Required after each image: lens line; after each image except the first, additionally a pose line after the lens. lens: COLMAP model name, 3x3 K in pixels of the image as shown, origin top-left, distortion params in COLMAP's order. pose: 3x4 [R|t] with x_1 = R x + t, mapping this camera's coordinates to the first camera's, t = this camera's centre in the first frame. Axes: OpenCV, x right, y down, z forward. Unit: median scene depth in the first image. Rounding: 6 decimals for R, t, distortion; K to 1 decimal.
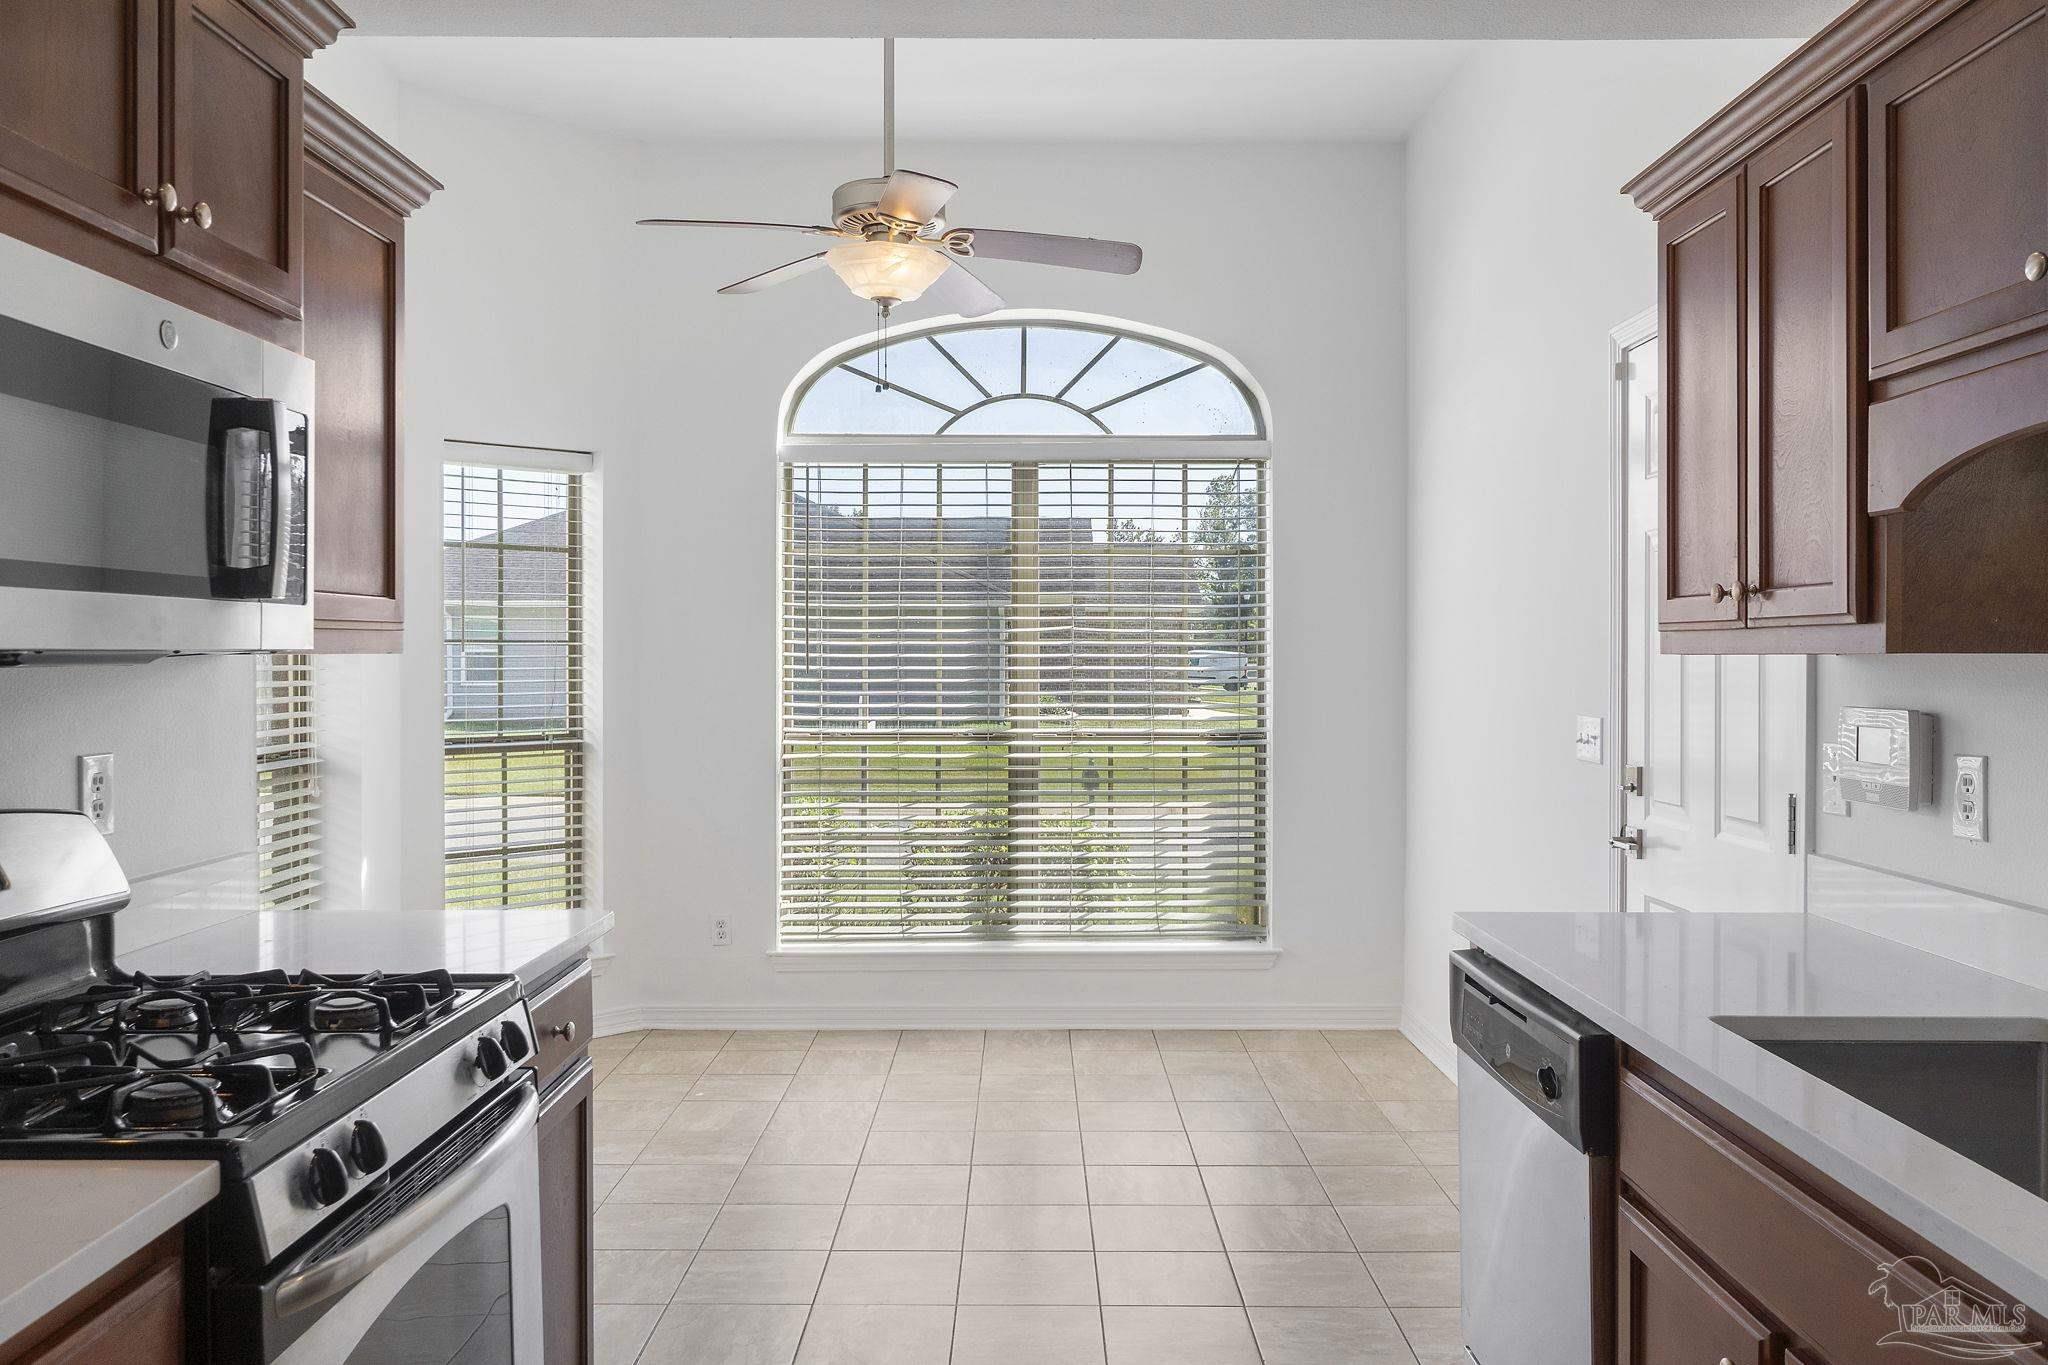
lens RADIAL K [[1587.0, 0, 1023.6], [0, 1587.0, 652.0], [0, 0, 1]] dist [0.004941, -0.001563]
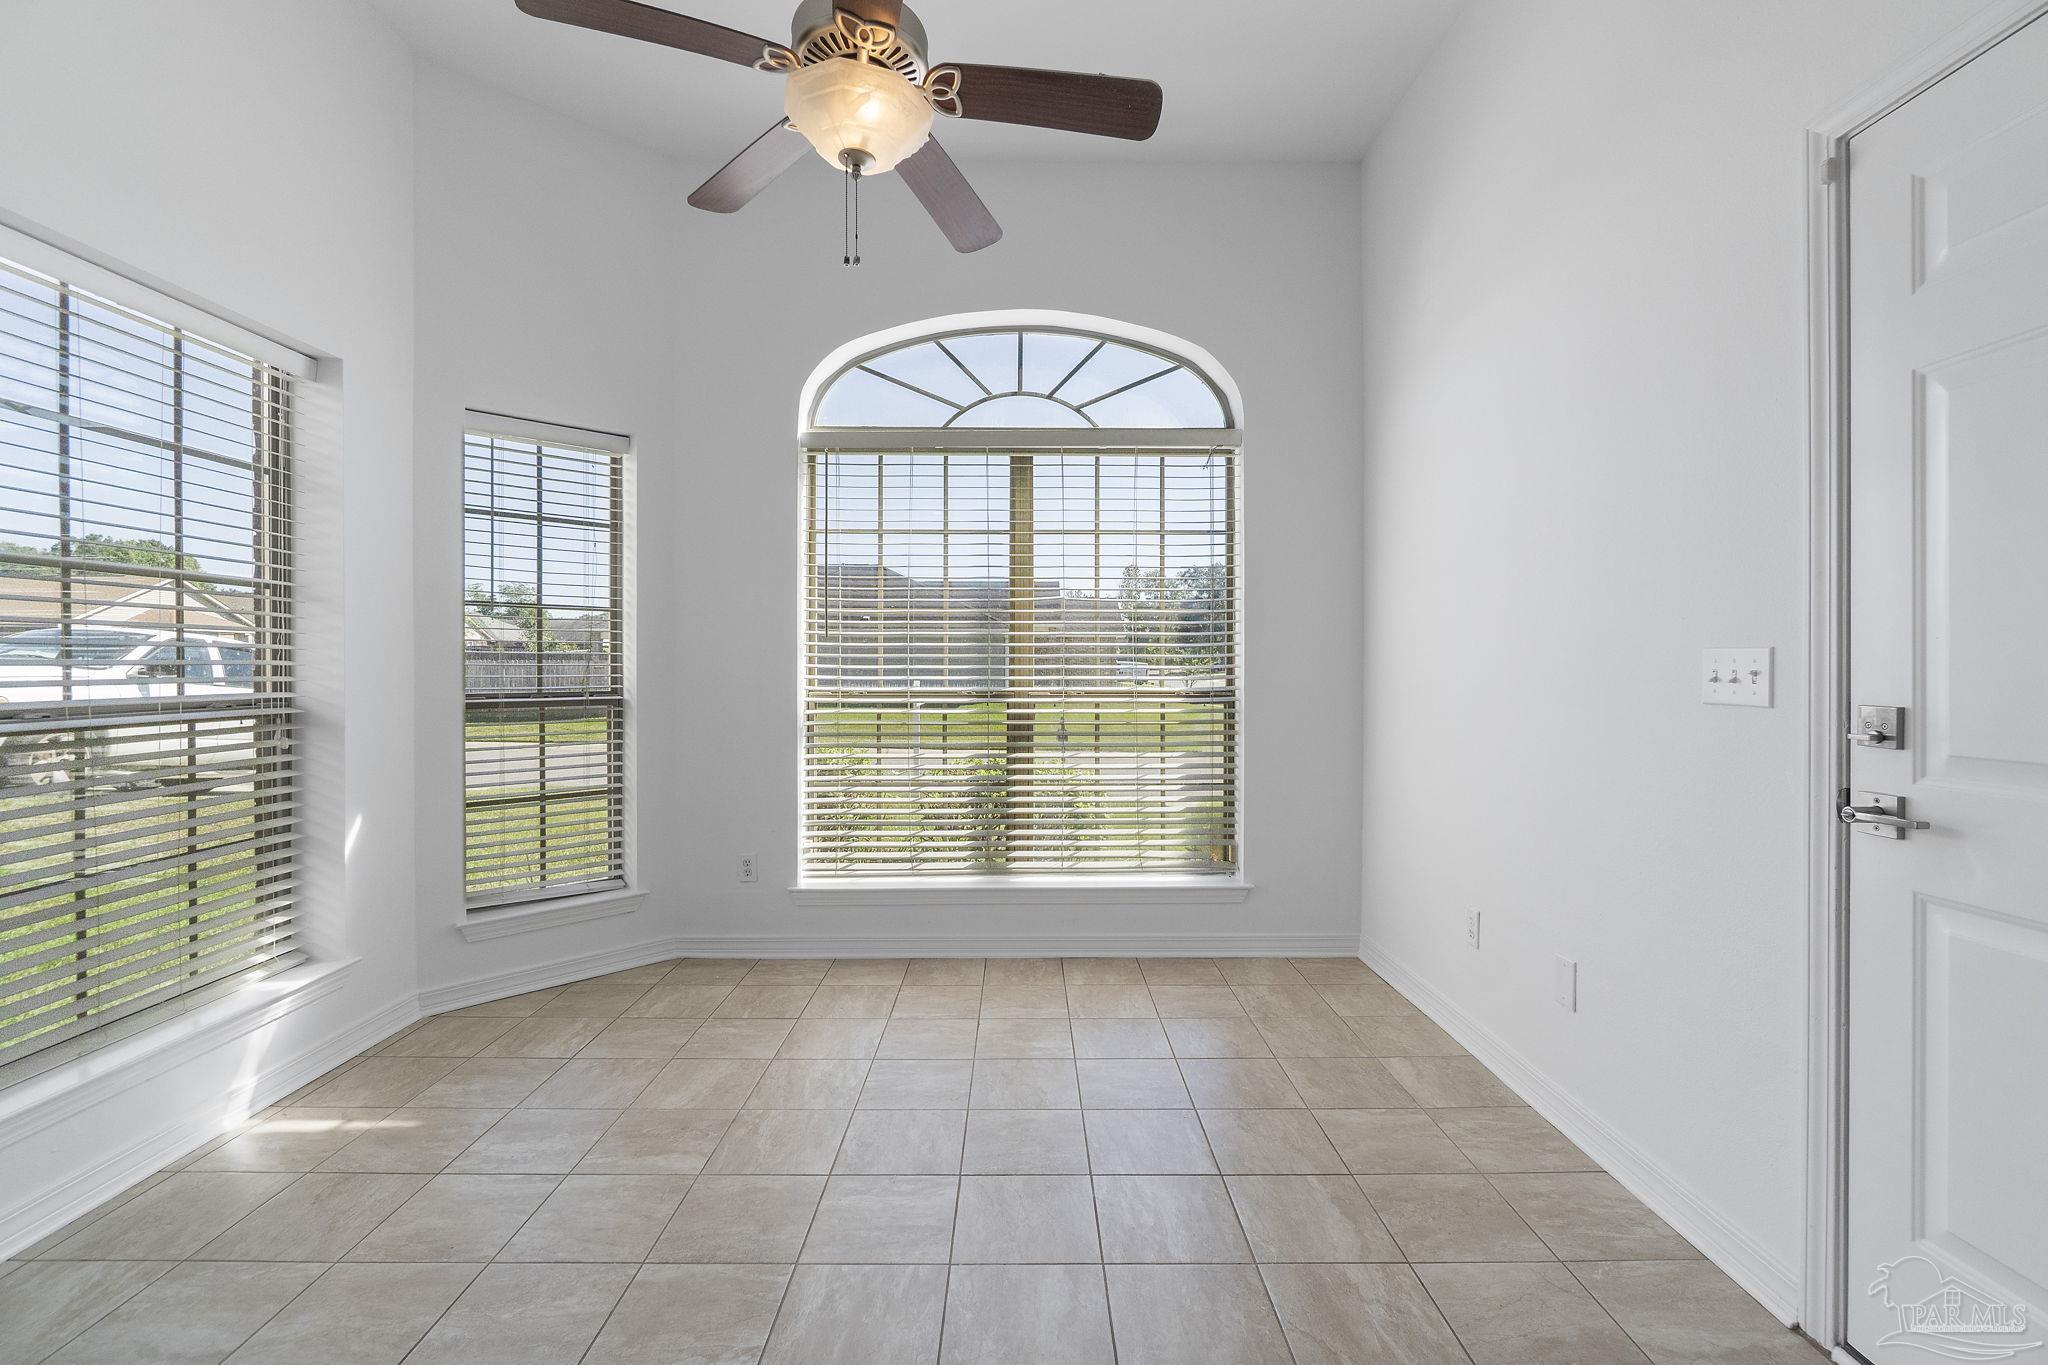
lens RADIAL K [[882.7, 0, 1023.5], [0, 882.7, 667.5], [0, 0, 1]] dist [-0.002523, 0.000883]
pose [[0.999990, 0.000192, 0.004356, -0.000521], [-0.000202, 0.999997, 0.002284, 0.032938], [-0.004356, -0.002285, 0.999988, 0.375553]]
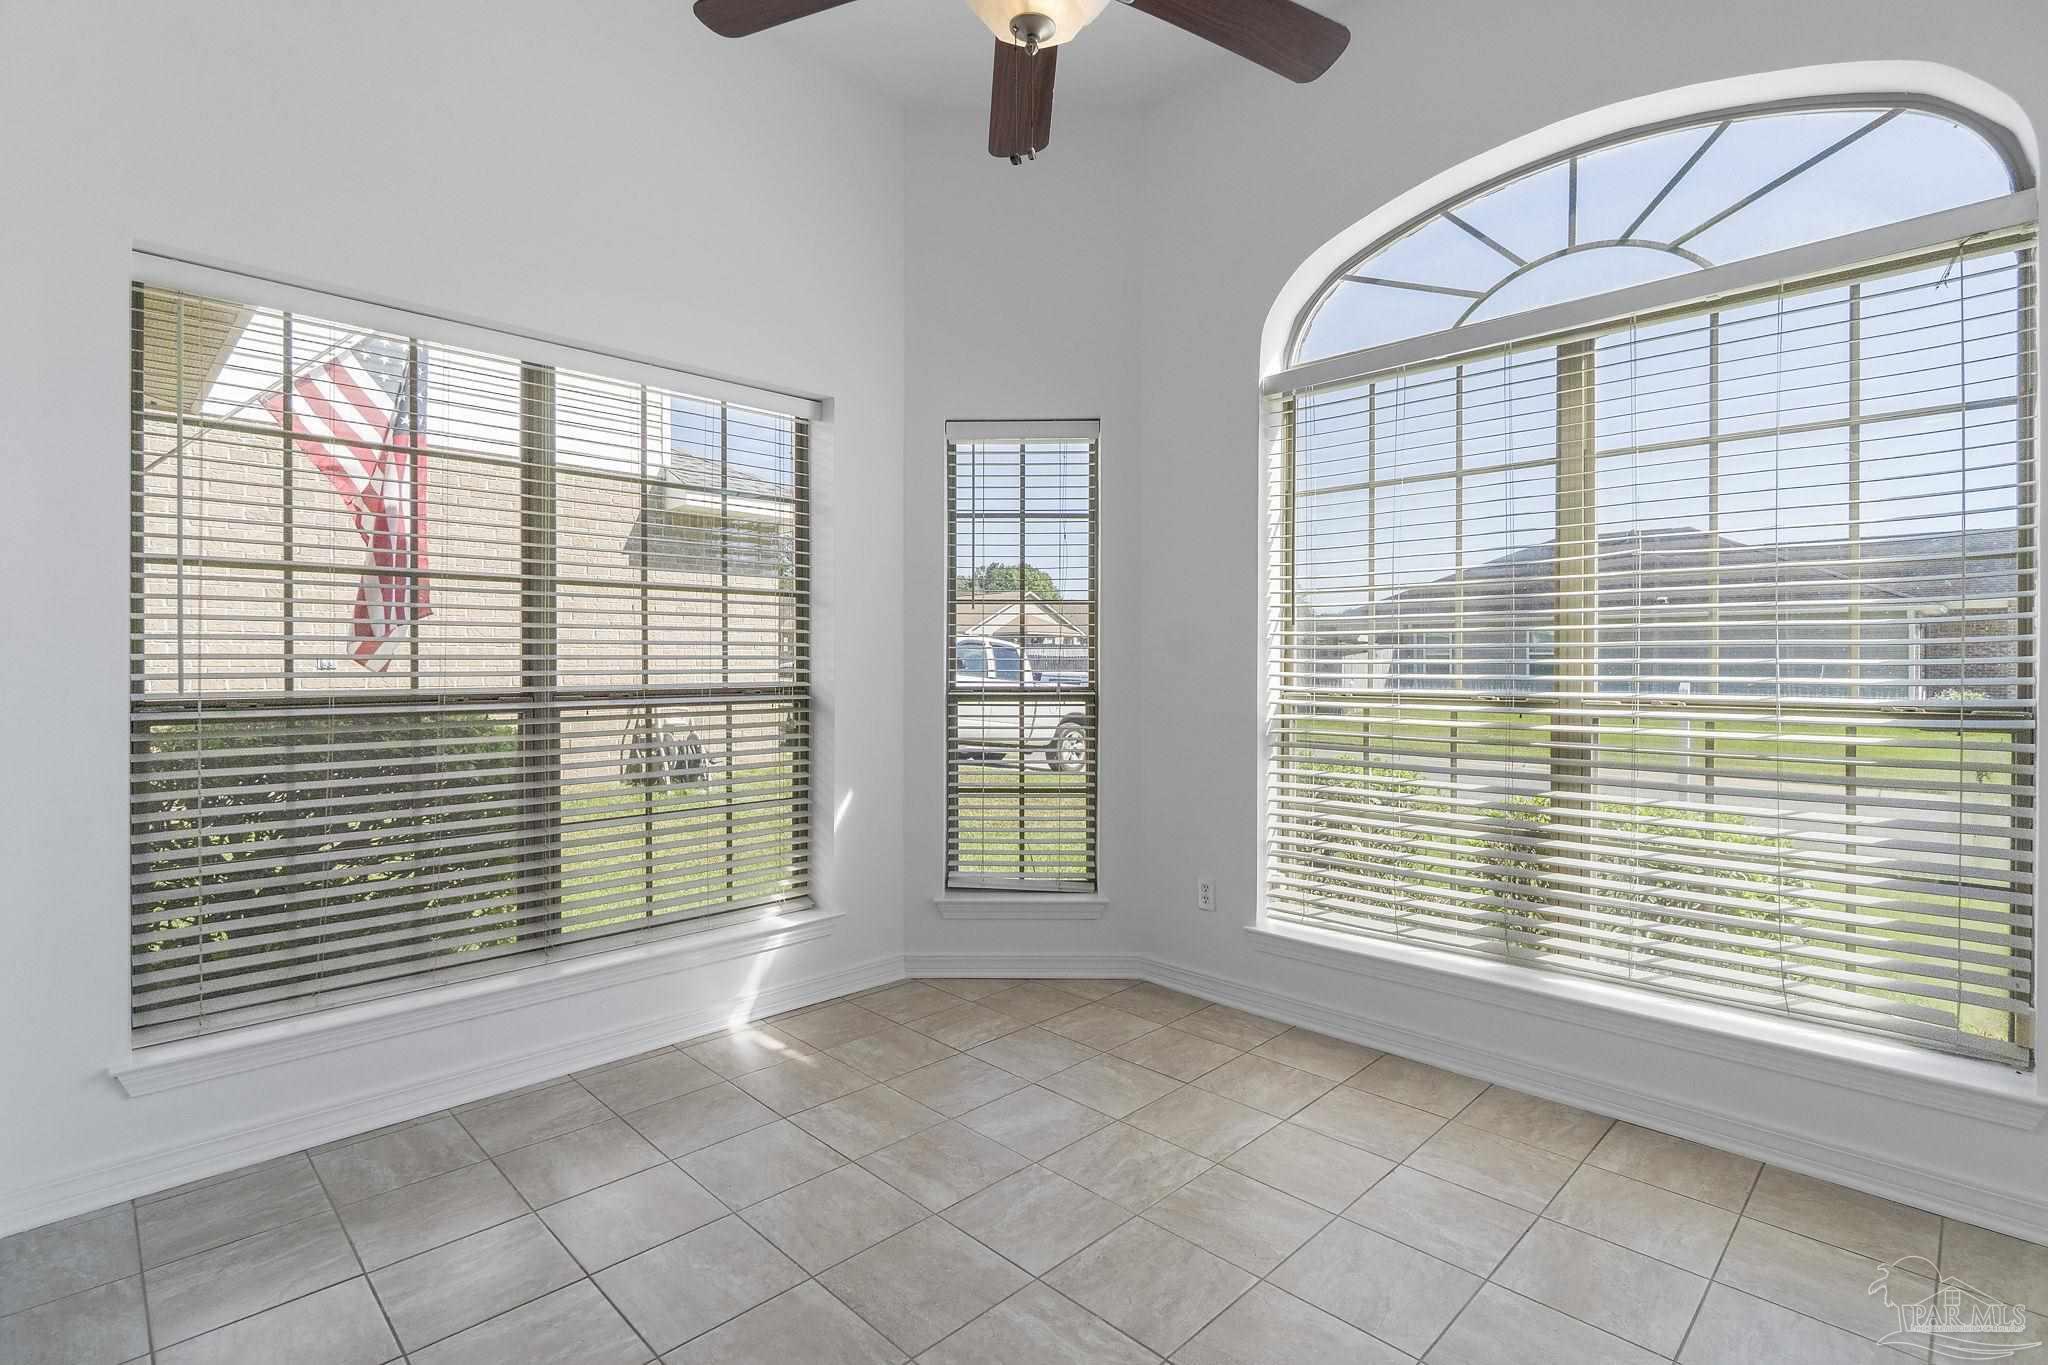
lens RADIAL K [[970.5, 0, 1027.6], [0, 970.5, 663.2], [0, 0, 1]] dist [-0.000342, 0.000340]
pose [[0.706530, 0.001285, -0.707682, 0.145070], [-0.000996, 0.999999, 0.000821, 0.034581], [0.707682, 0.000125, 0.706531, 0.499757]]
